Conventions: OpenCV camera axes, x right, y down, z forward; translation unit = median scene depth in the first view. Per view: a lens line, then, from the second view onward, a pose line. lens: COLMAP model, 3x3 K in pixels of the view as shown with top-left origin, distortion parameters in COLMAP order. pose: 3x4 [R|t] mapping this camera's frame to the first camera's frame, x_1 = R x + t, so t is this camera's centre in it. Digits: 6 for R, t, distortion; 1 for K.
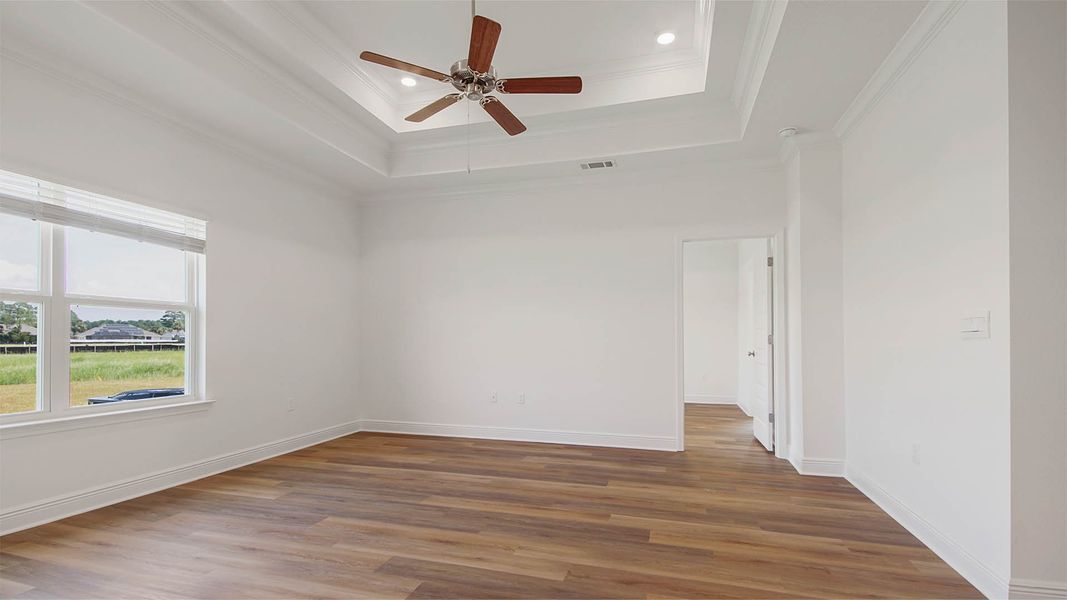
lens RADIAL K [[472.6, 0, 528.8], [0, 472.6, 337.1], [0, 0, 1]] dist [-0.000112, -0.000058]
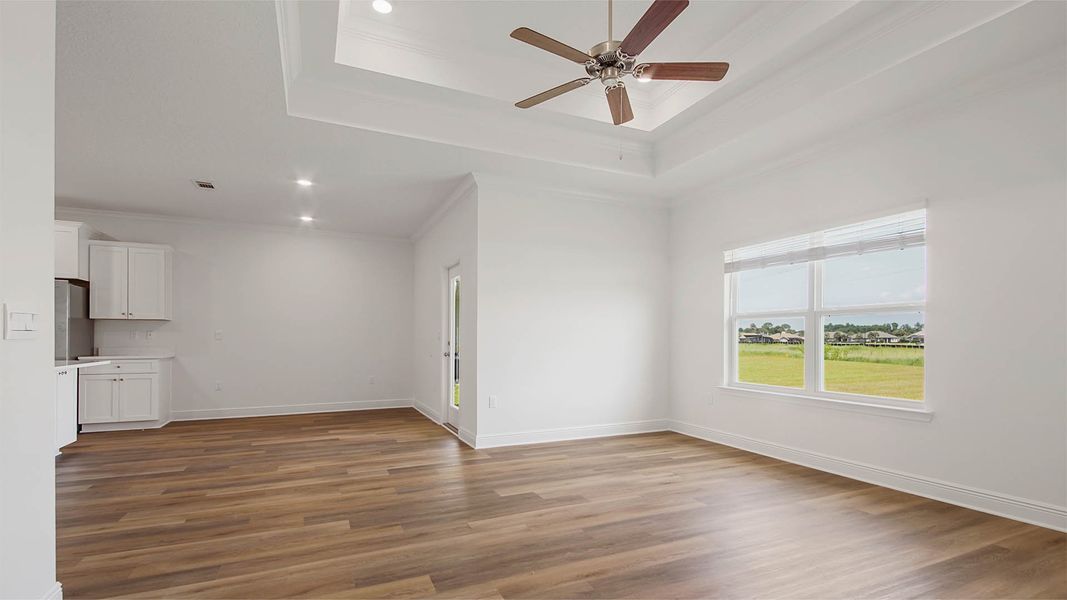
lens RADIAL K [[486.2, 0, 533.5], [0, 486.2, 317.9], [0, 0, 1]] dist [-0.000152, -0.000148]
pose [[-0.752158, -0.035336, -0.658034, 0.580237], [0.000117, 0.998554, -0.053755, 0.012555], [0.658982, -0.040509, -0.751067, 1.482342]]
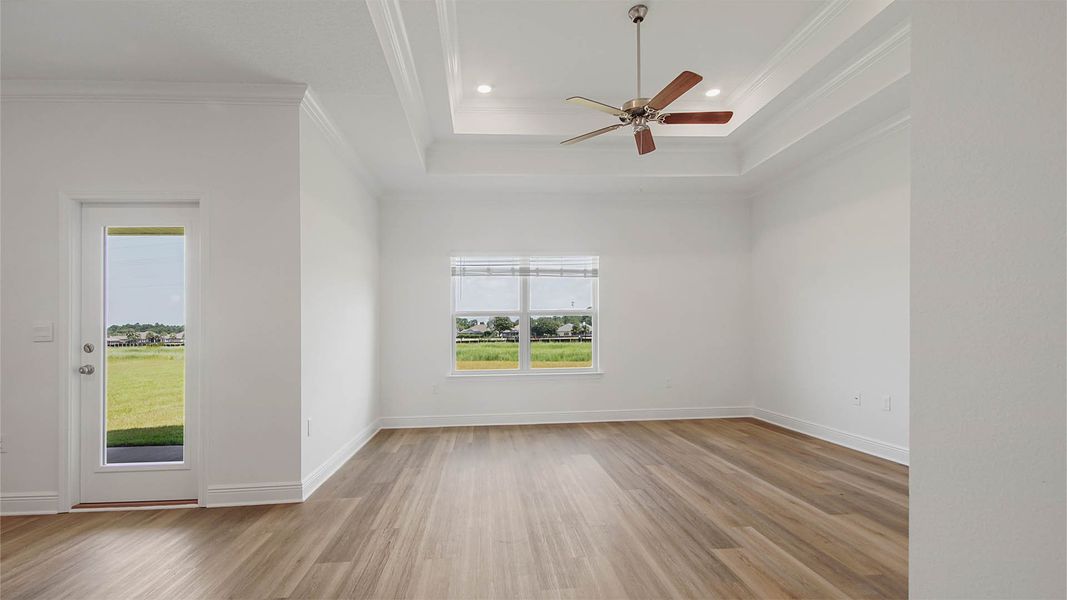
lens RADIAL K [[486.2, 0, 533.5], [0, 486.2, 317.9], [0, 0, 1]] dist [-0.000152, -0.000148]
pose [[0.377984, -0.043128, -0.924807, 0.834261], [0.026189, 0.999013, -0.035884, 0.007069], [0.925442, -0.010656, 0.378741, 0.270985]]
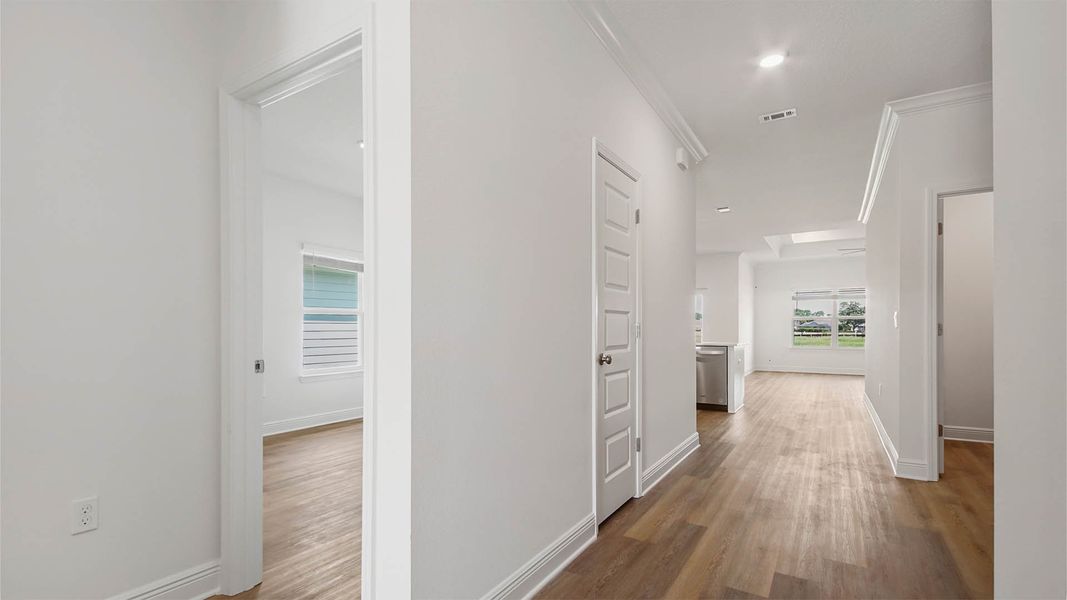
lens RADIAL K [[488.8, 0, 510.0], [0, 488.8, 329.9], [0, 0, 1]] dist [0.001084, -0.000123]
pose [[-0.293641, -0.004057, -0.955907, 3.387724], [0.006382, 0.999960, -0.006205, 0.018448], [0.955894, -0.007922, -0.293603, -0.316842]]
